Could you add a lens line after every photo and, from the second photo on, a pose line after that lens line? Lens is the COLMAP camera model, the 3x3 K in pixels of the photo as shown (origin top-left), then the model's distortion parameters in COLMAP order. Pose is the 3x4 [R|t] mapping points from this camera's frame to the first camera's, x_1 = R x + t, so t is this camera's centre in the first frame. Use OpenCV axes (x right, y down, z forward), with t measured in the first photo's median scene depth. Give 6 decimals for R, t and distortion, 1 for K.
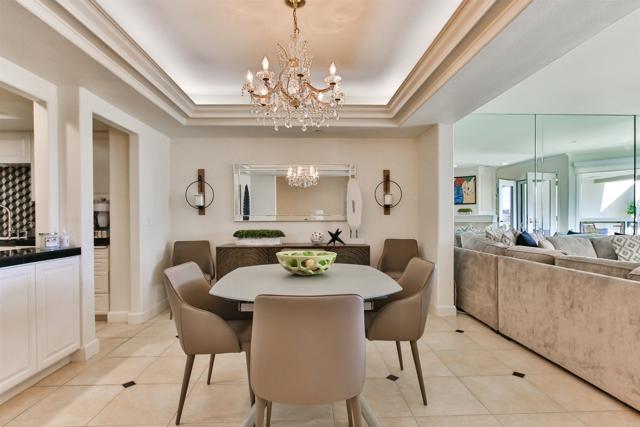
lens RADIAL K [[332.1, 0, 318.9], [0, 332.1, 218.9], [0, 0, 1]] dist [-0.005371, 0.000257]
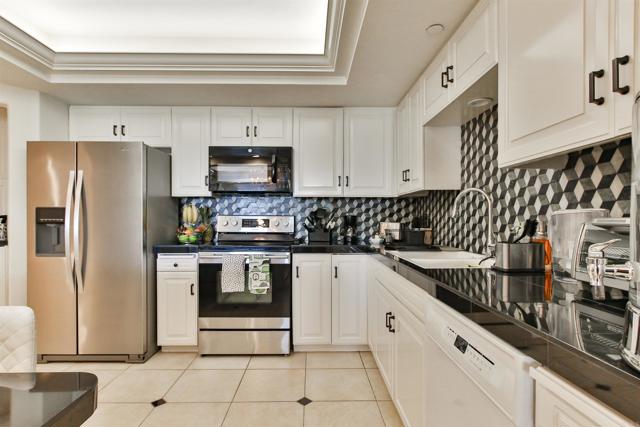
lens RADIAL K [[329.0, 0, 319.3], [0, 329.0, 220.4], [0, 0, 1]] dist [-0.005156, 0.000287]
pose [[-0.017151, 0.010617, -0.999797, -0.492029], [-0.004367, 0.999933, 0.010693, -0.001736], [0.999843, 0.004549, -0.017103, 0.784476]]
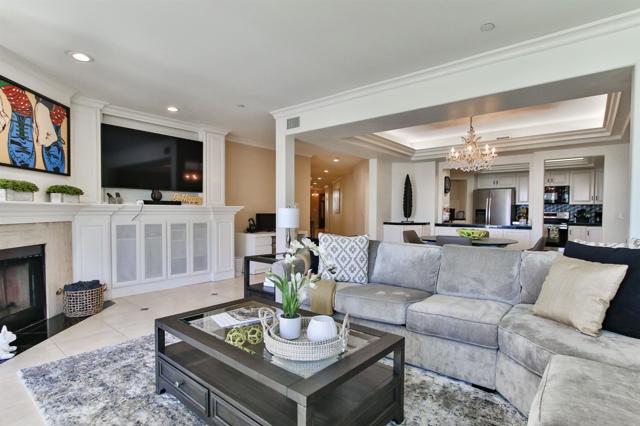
lens RADIAL K [[329.0, 0, 319.3], [0, 329.0, 219.9], [0, 0, 1]] dist [-0.005156, 0.000287]
pose [[-0.670954, 0.019737, -0.741236, 1.185865], [-0.006828, 0.999439, 0.032793, -0.011023], [0.741468, 0.027064, -0.670443, 0.919469]]
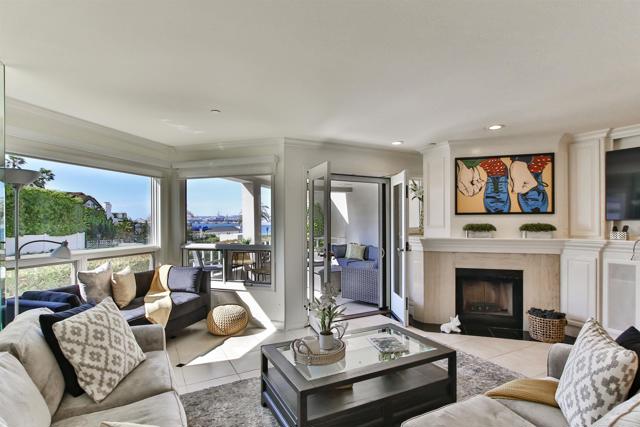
lens RADIAL K [[329.0, 0, 319.3], [0, 329.0, 220.4], [0, 0, 1]] dist [-0.005156, 0.000287]
pose [[-0.426002, 0.006256, 0.904701, 0.345255], [0.008923, 0.999957, -0.002713, -0.082274], [-0.904678, 0.006917, -0.426039, 0.882099]]
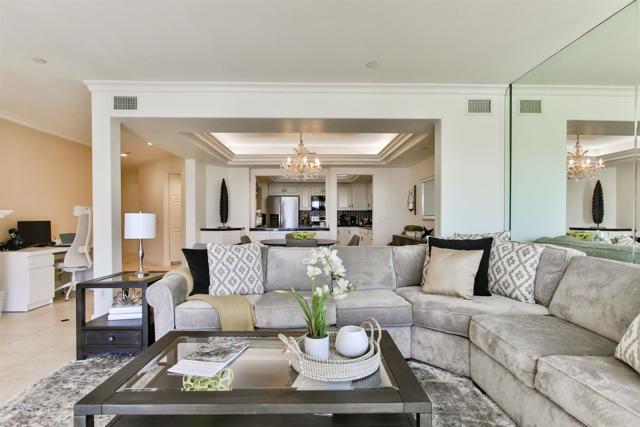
lens RADIAL K [[332.1, 0, 318.9], [0, 332.1, 218.9], [0, 0, 1]] dist [-0.005371, 0.000257]
pose [[-0.015757, 0.010251, -0.999823, 1.274574], [-0.003560, 0.999941, 0.010308, -0.009511], [0.999870, 0.003722, -0.015720, 0.622413]]
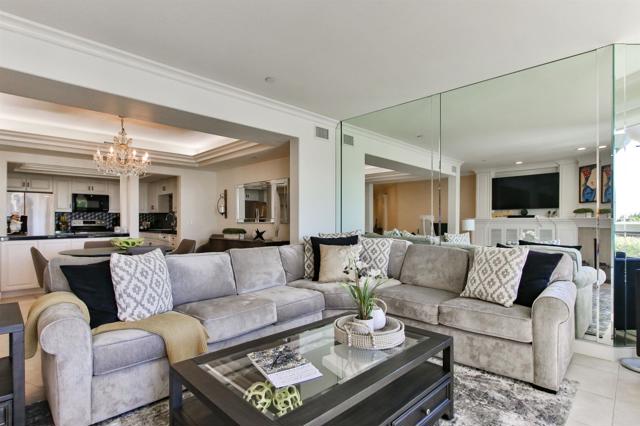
lens RADIAL K [[329.0, 0, 319.3], [0, 329.0, 219.9], [0, 0, 1]] dist [-0.005156, 0.000287]
pose [[0.683645, 0.002504, -0.729811, 1.187233], [-0.004873, 0.999987, -0.001134, -0.006734], [0.729799, 0.004331, 0.683648, 0.265244]]
